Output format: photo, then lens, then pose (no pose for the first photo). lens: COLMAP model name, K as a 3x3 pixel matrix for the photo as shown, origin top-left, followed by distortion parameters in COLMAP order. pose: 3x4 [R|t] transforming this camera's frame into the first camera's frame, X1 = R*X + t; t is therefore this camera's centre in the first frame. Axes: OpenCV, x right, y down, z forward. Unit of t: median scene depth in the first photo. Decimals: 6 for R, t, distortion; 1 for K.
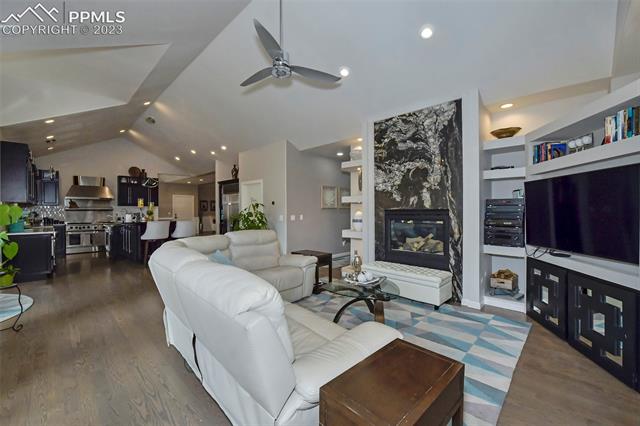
lens RADIAL K [[269.1, 0, 322.7], [0, 269.1, 215.1], [0, 0, 1]] dist [0.002995, 0.000163]
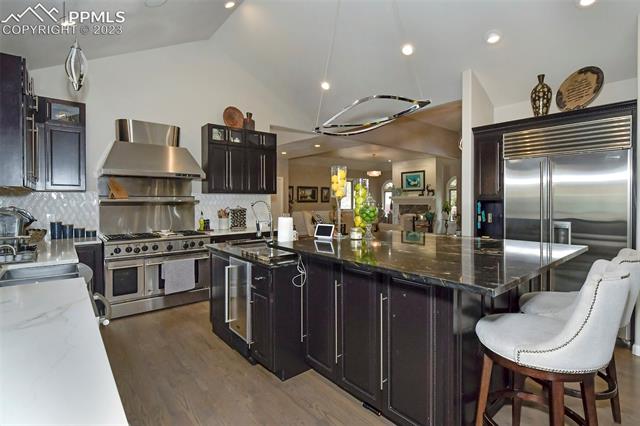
lens RADIAL K [[323.6, 0, 318.7], [0, 323.6, 213.0], [0, 0, 1]] dist [-0.004736, 0.000304]
pose [[0.995255, 0.005097, -0.097163, -0.575689], [-0.003646, 0.999879, 0.015102, -0.013460], [0.097228, -0.014676, 0.995154, 0.547380]]
